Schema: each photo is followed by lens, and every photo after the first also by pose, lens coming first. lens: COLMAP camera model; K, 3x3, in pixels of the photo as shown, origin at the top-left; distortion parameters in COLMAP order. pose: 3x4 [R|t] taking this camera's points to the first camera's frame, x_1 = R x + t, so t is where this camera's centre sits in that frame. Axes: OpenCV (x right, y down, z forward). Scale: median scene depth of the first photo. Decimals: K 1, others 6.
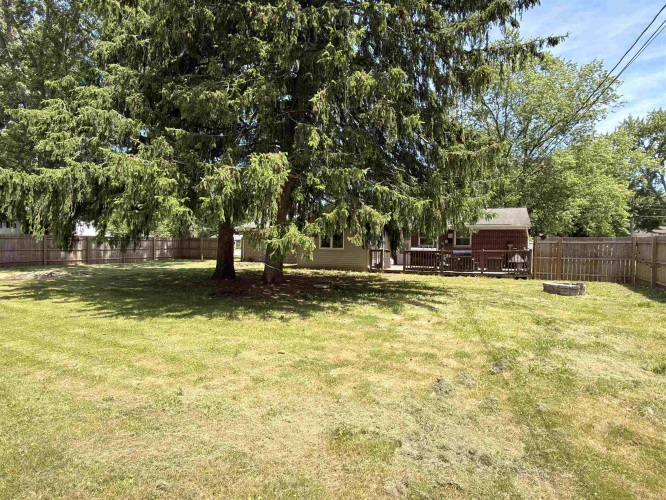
lens RADIAL K [[370.3, 0, 333.5], [0, 370.3, 251.3], [0, 0, 1]] dist [0.000073, -0.000168]
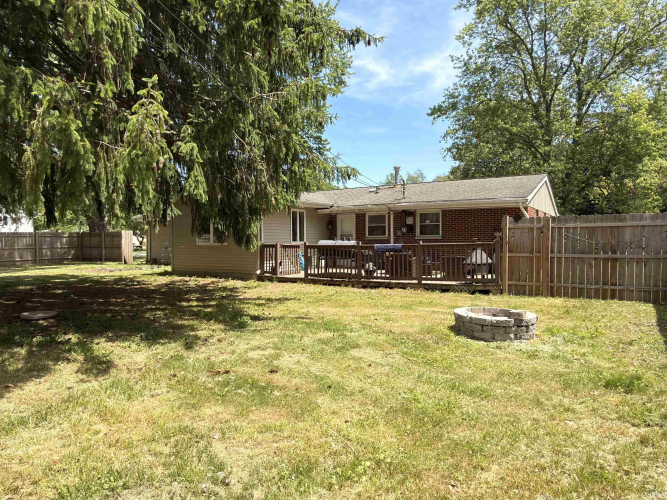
lens RADIAL K [[445.0, 0, 333.2], [0, 445.0, 249.3], [0, 0, 1]] dist [-0.000528, 0.001056]
pose [[0.994216, -0.013684, -0.106528, 0.313474], [0.013948, 0.999901, 0.001733, 0.003905], [0.106494, -0.003209, 0.994308, 0.278428]]
